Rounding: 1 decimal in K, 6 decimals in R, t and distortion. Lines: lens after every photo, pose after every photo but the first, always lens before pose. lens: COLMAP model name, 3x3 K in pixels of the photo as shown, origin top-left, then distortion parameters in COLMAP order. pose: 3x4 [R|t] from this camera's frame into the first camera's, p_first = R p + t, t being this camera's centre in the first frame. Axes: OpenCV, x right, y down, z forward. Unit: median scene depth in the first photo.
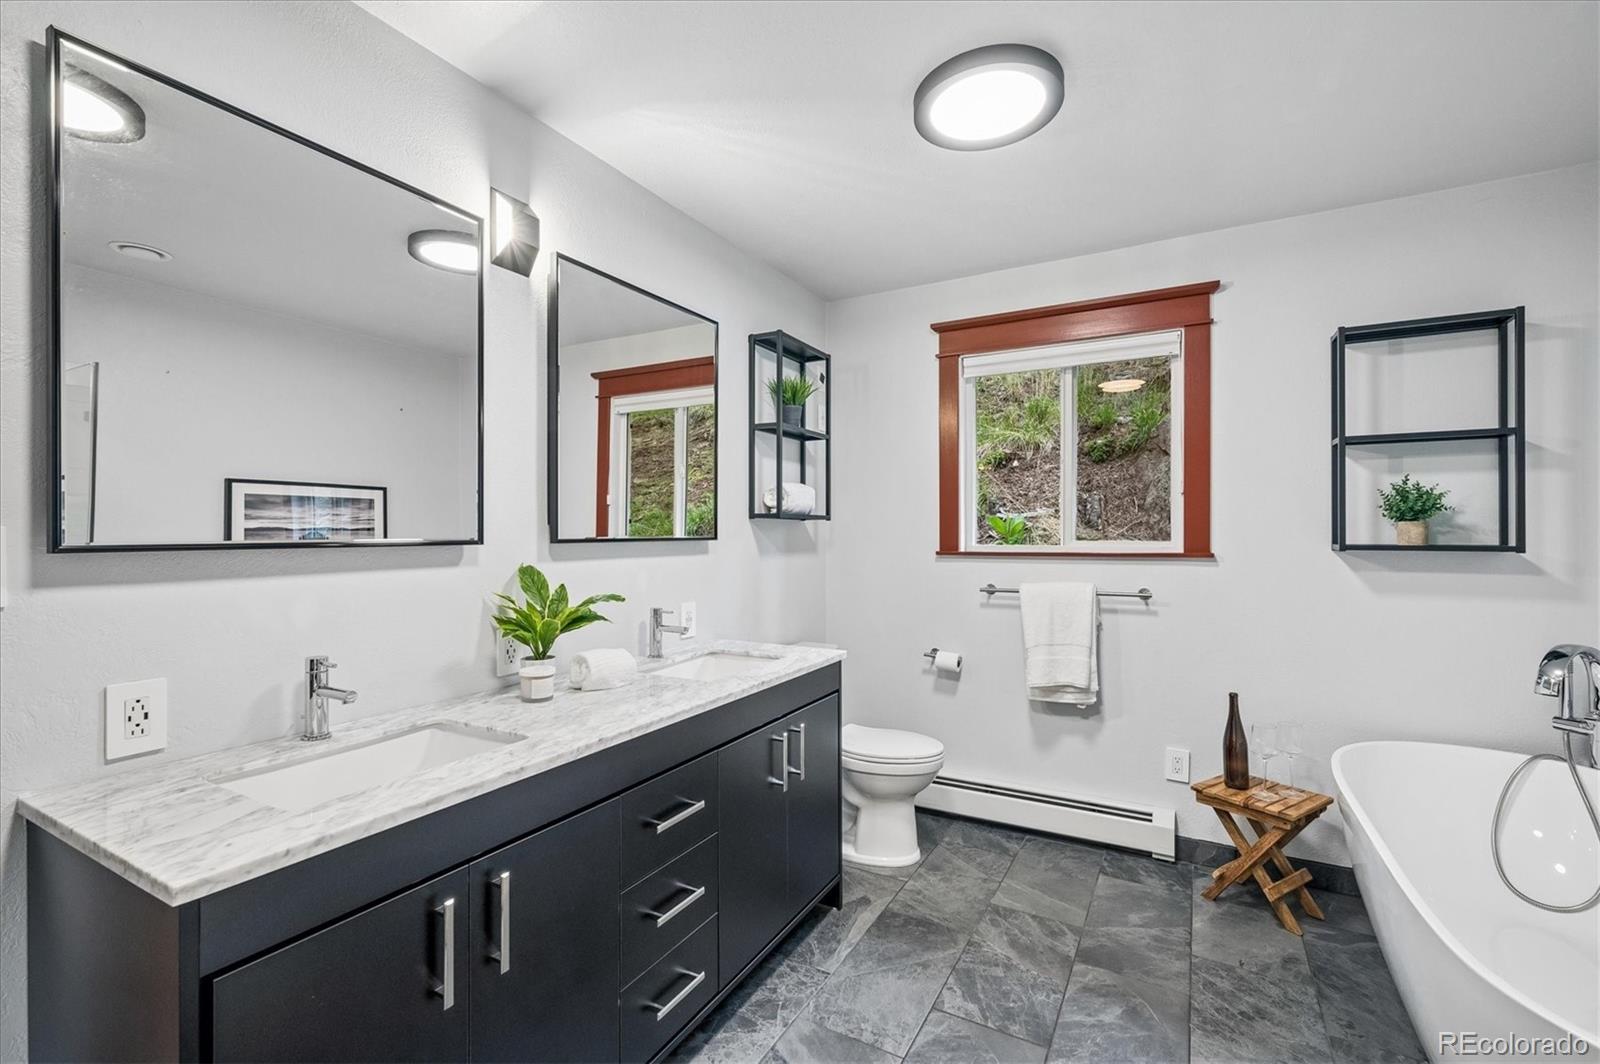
lens RADIAL K [[691.9, 0, 797.0], [0, 691.9, 527.5], [0, 0, 1]] dist [0.000025, 0.000003]
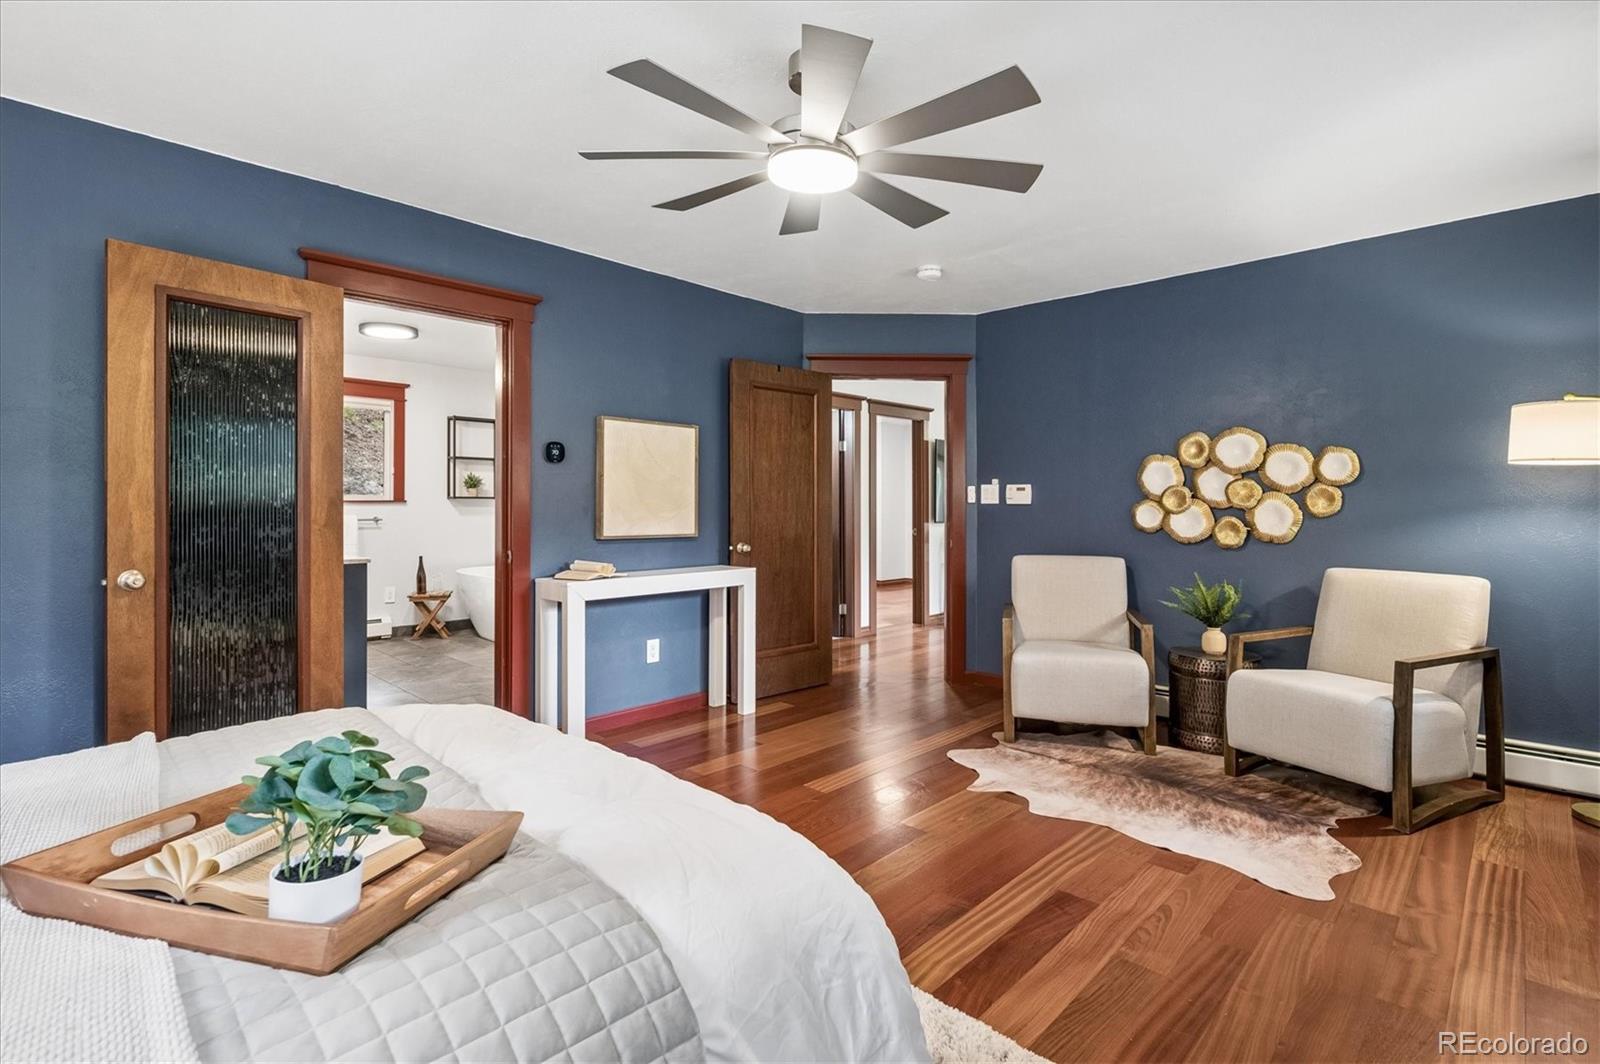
lens RADIAL K [[691.9, 0, 797.0], [0, 691.9, 527.5], [0, 0, 1]] dist [0.000025, 0.000003]
pose [[0.237136, -0.024023, 0.971179, -1.034334], [-0.005152, 0.999649, 0.025985, 0.047473], [-0.971463, -0.011166, 0.236929, -0.635100]]
